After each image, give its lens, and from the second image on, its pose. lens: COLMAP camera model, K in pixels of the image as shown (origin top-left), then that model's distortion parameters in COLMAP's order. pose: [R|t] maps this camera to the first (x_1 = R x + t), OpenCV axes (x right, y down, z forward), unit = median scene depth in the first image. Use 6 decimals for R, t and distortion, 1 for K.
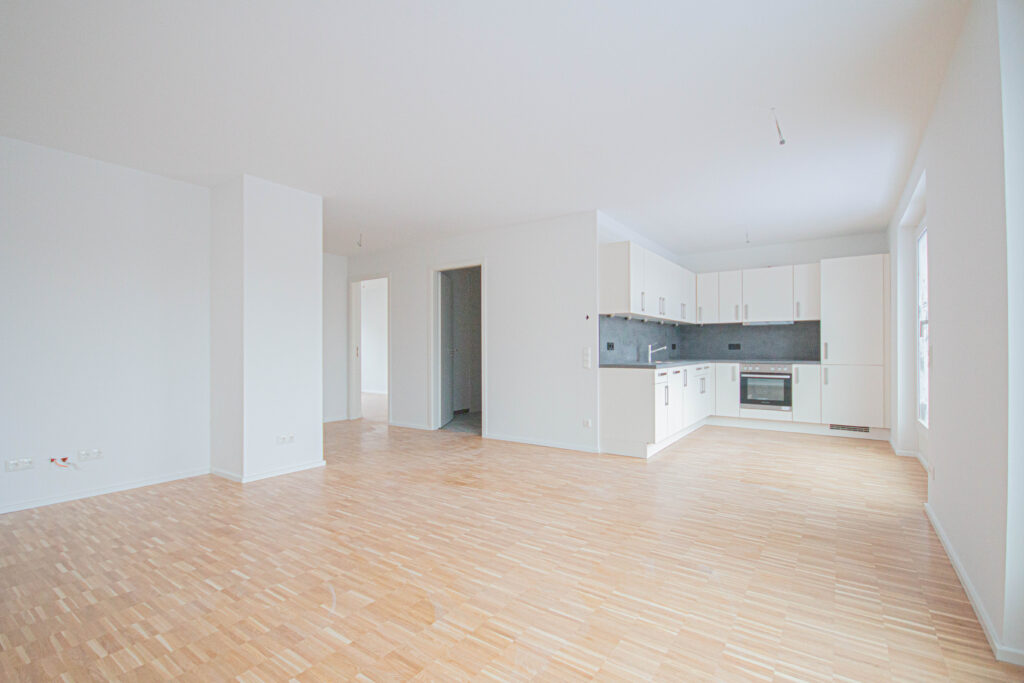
lens RADIAL K [[467.9, 0, 505.5], [0, 467.9, 342.8], [0, 0, 1]] dist [0.002481, -0.000113]
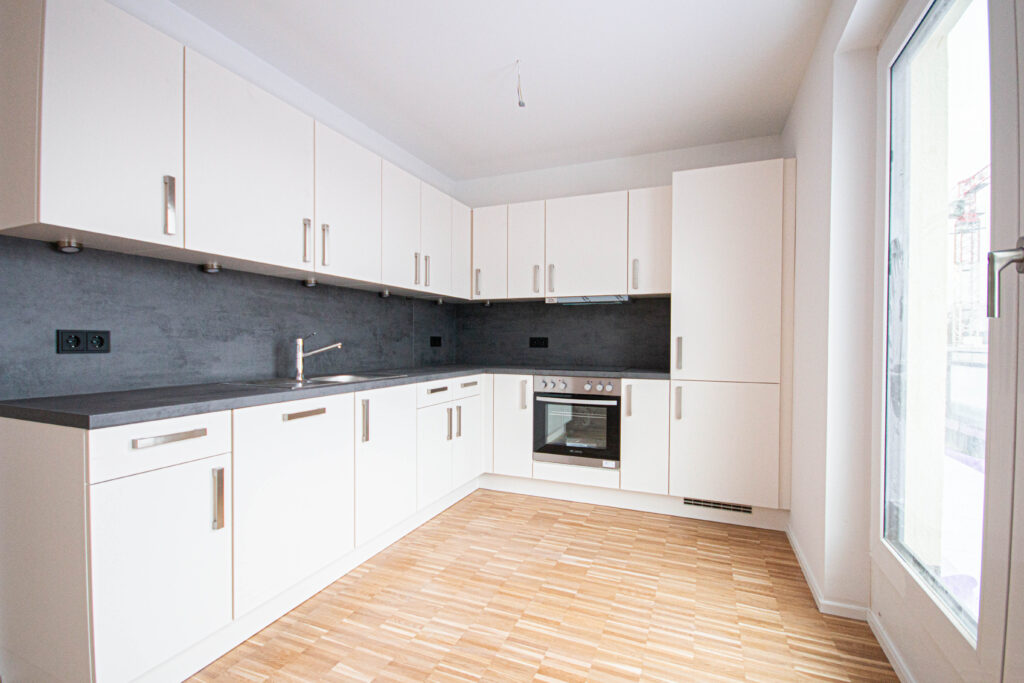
lens RADIAL K [[467.9, 0, 510.2], [0, 467.9, 339.1], [0, 0, 1]] dist [0.002481, -0.000113]
pose [[0.974516, 0.008053, 0.224172, 0.391250], [-0.010289, 0.999908, 0.008807, -0.000463], [-0.224080, -0.010889, 0.974510, 0.546052]]
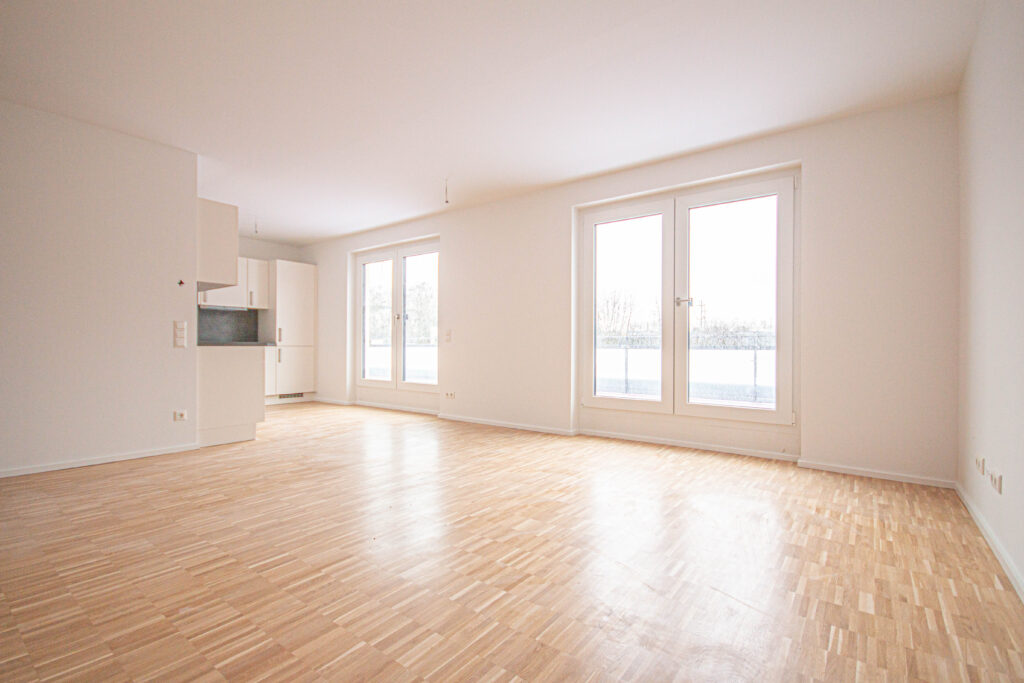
lens RADIAL K [[467.9, 0, 510.9], [0, 467.9, 344.5], [0, 0, 1]] dist [0.002481, -0.000113]
pose [[0.030394, 0.007297, 0.999511, -0.518091], [-0.019056, 0.999796, -0.006720, 0.038791], [-0.999356, -0.018843, 0.030527, 0.356033]]
